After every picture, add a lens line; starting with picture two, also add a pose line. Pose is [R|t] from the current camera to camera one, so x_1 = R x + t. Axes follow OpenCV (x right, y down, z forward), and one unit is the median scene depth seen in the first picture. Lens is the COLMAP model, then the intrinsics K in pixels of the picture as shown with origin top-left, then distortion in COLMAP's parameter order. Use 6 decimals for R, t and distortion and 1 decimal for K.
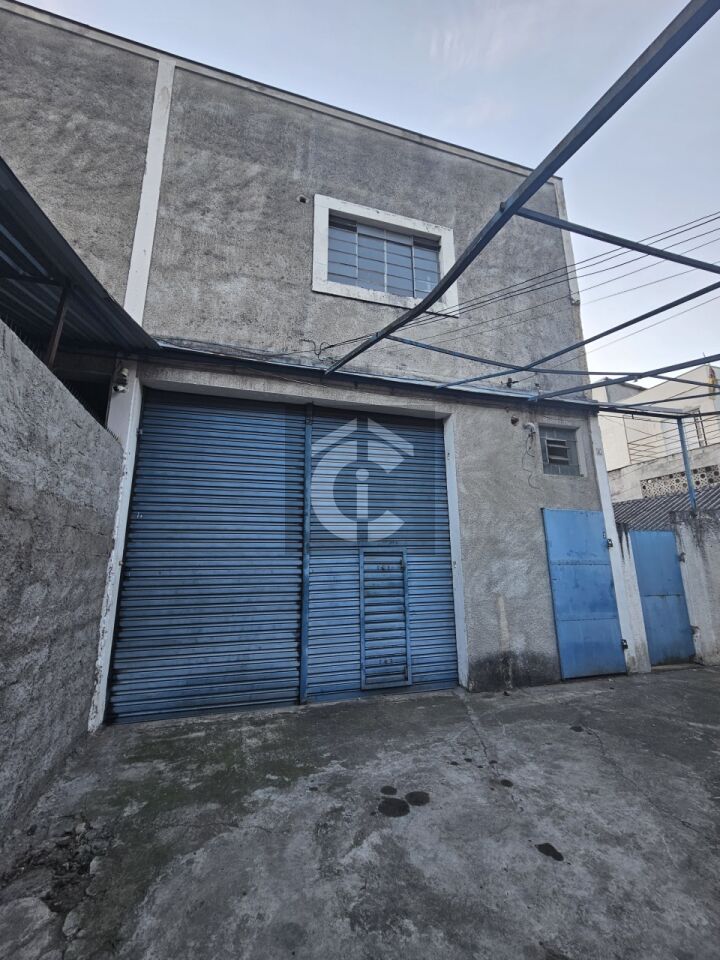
lens RADIAL K [[394.9, 0, 361.2], [0, 394.9, 478.5], [0, 0, 1]] dist [0.000908, 0.000308]
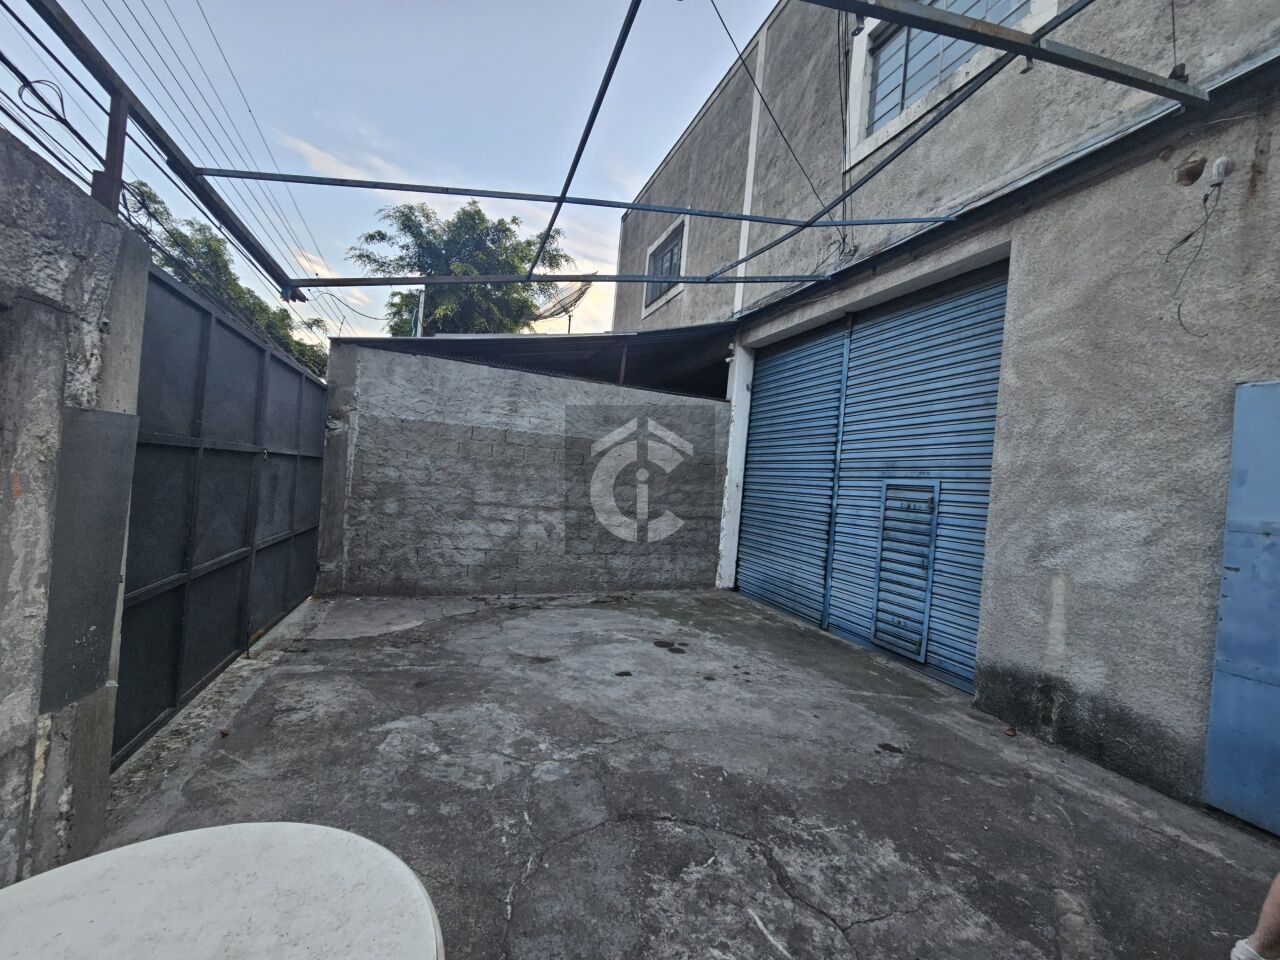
lens RADIAL K [[526.6, 0, 645.7], [0, 526.6, 486.0], [0, 0, 1]] dist [0.000908, 0.000308]
pose [[0.081061, 0.024097, -0.996418, 1.026999], [0.129139, 0.991027, 0.034473, 0.091144], [0.988308, -0.131471, 0.077222, 0.442393]]
